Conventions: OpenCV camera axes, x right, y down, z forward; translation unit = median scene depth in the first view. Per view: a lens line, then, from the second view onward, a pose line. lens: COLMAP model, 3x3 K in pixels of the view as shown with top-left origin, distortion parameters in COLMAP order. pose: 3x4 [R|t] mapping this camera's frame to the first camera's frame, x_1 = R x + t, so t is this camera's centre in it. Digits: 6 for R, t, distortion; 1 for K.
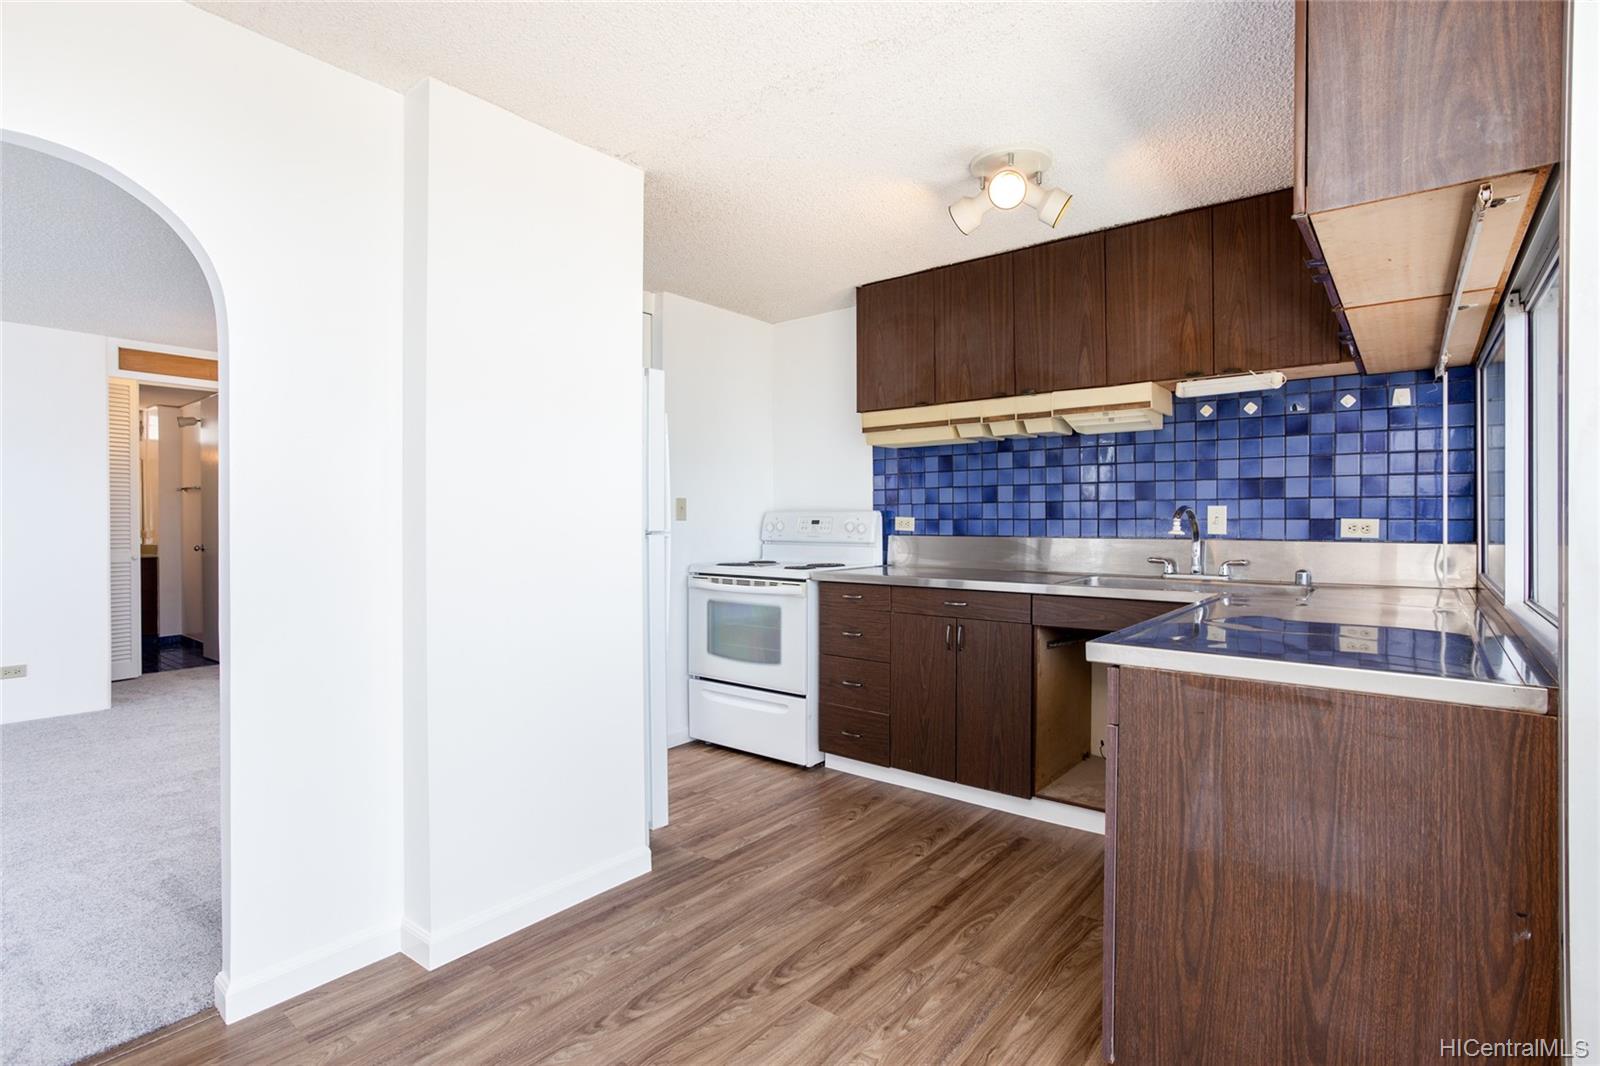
lens RADIAL K [[795.5, 0, 798.5], [0, 795.5, 532.8], [0, 0, 1]] dist [0.020673, 0.001557]
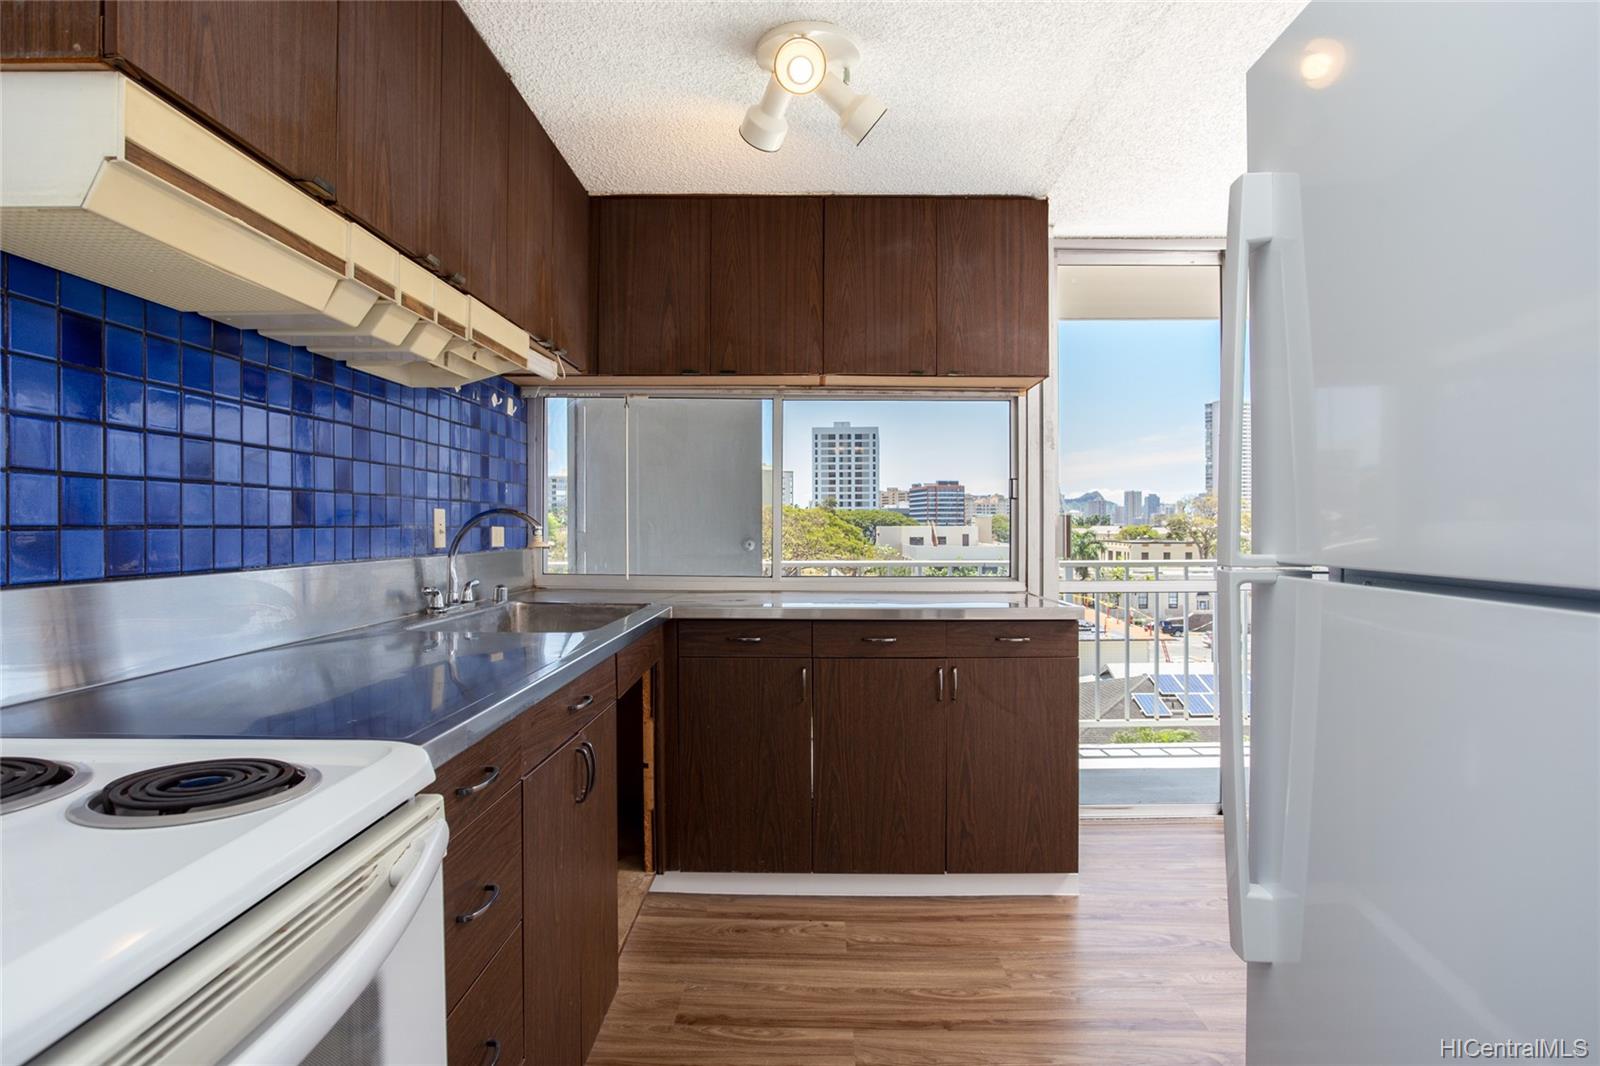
lens RADIAL K [[880.8, 0, 796.8], [0, 880.8, 531.3], [0, 0, 1]] dist [0.005835, 0.000117]
pose [[-0.635770, -0.003948, 0.771868, -0.359948], [0.004538, 0.999951, 0.008852, -0.024703], [-0.771865, 0.009131, -0.635721, 1.489550]]
